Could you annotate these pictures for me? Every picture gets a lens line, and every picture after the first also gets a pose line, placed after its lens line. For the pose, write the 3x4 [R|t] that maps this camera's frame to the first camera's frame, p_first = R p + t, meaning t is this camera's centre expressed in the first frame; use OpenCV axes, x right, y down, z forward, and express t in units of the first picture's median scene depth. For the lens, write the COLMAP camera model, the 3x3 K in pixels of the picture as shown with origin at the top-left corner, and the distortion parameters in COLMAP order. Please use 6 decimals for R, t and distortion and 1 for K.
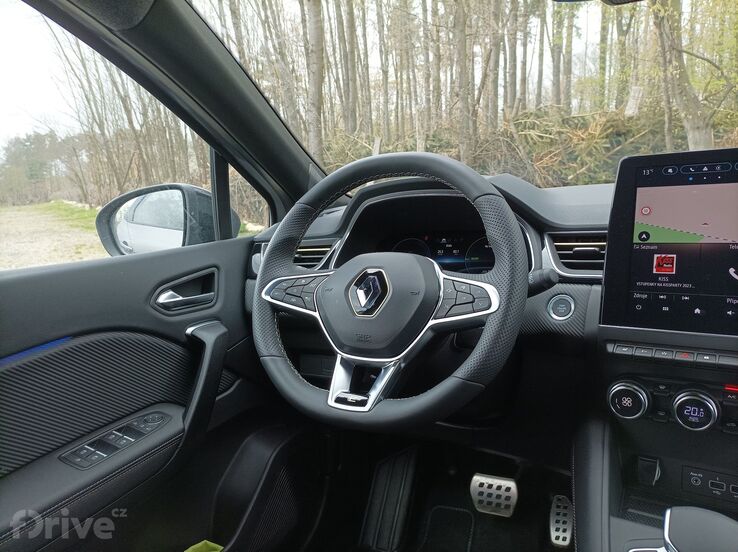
lens RADIAL K [[553.6, 0, 368.9], [0, 553.6, 273.8], [0, 0, 1]] dist [0.008278, 0.004276]
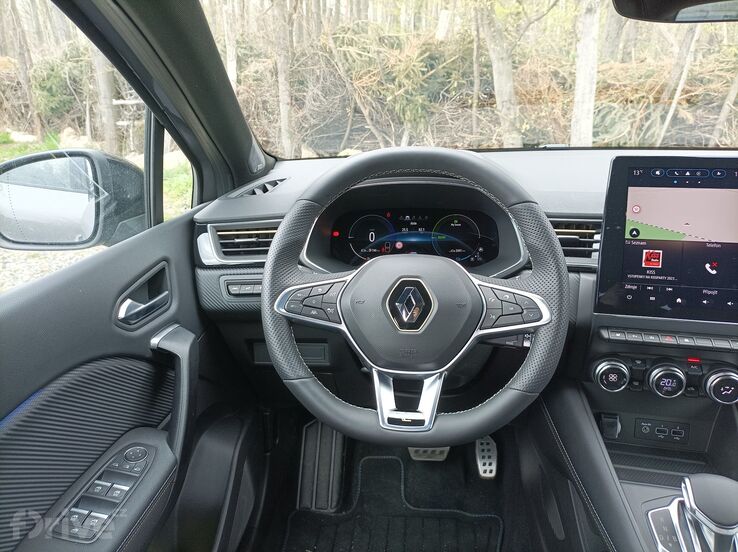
lens RADIAL K [[553.6, 0, 362.6], [0, 553.6, 272.1], [0, 0, 1]] dist [0.008278, 0.004276]
pose [[0.936624, -0.069674, 0.343338, -0.373646], [0.013729, 0.986571, 0.162753, -0.167207], [-0.350067, -0.147725, 0.925003, 0.145204]]
